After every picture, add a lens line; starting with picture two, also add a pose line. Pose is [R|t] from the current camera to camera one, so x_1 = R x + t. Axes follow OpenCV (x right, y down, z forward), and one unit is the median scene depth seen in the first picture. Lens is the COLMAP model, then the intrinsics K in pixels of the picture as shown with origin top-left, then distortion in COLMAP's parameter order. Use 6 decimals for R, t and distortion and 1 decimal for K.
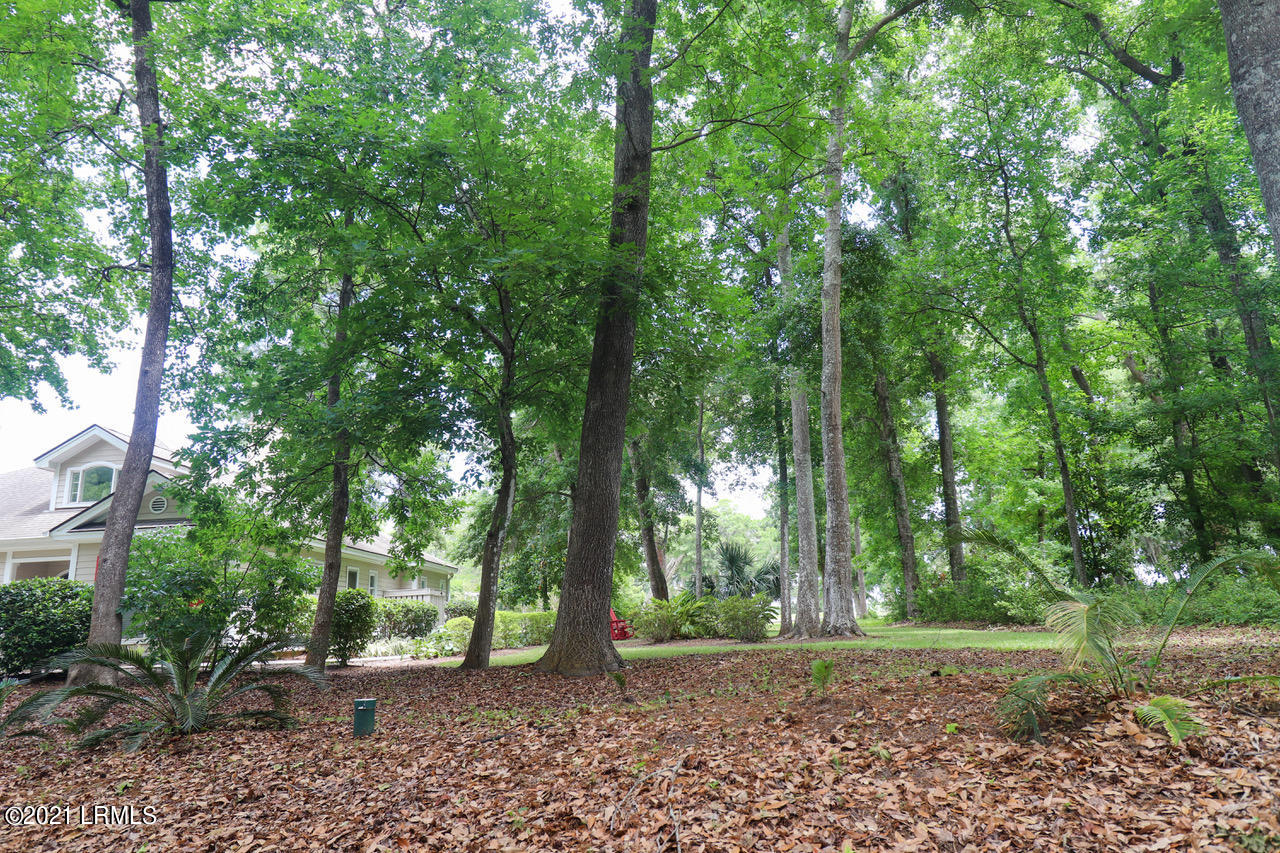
lens RADIAL K [[792.0, 0, 640.0], [0, 792.0, 426.5], [0, 0, 1]] dist [-0.002069, -0.001760]
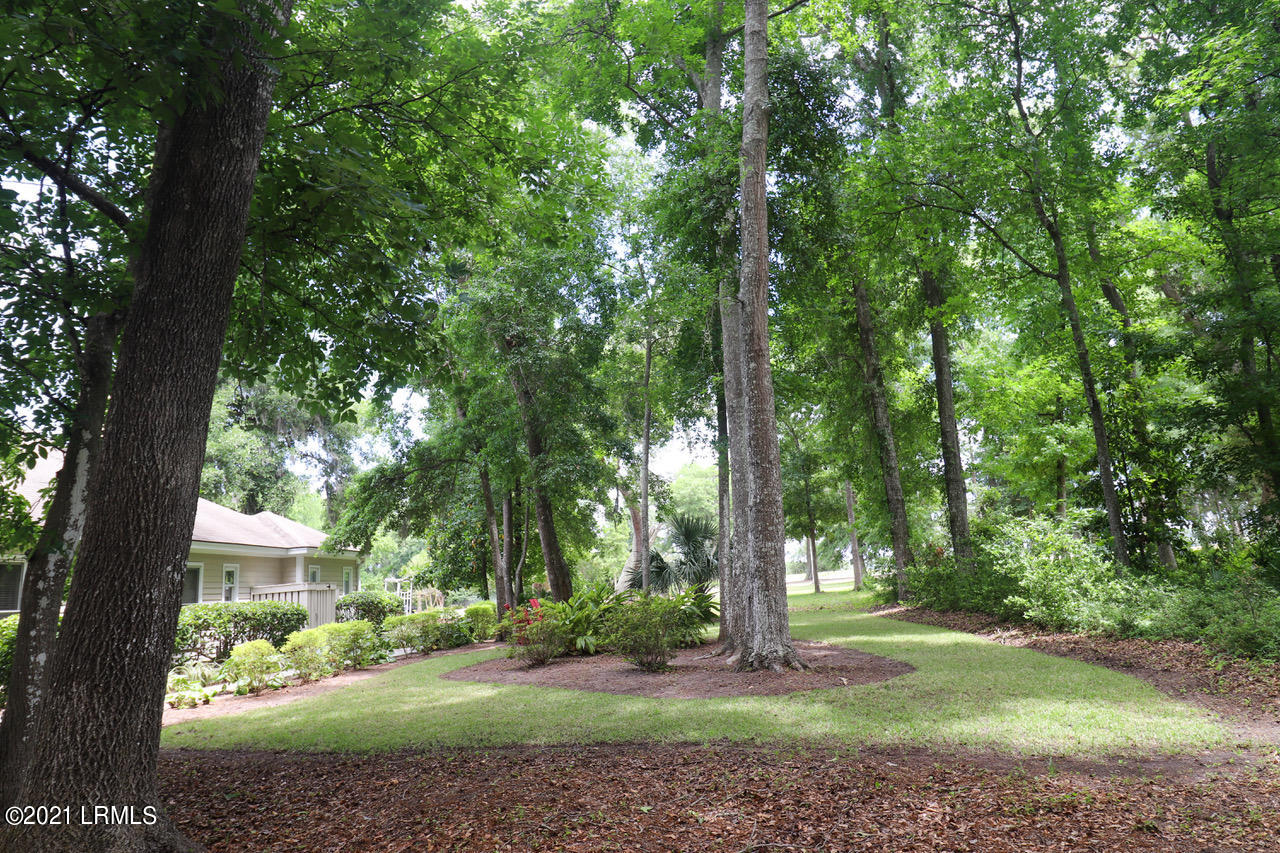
lens RADIAL K [[817.3, 0, 627.1], [0, 817.3, 429.9], [0, 0, 1]] dist [0.005836, 0.002702]
pose [[0.999388, -0.032341, -0.013360, 0.082028], [0.033014, 0.998009, 0.053745, 0.013941], [0.011596, -0.054153, 0.998465, 0.179323]]
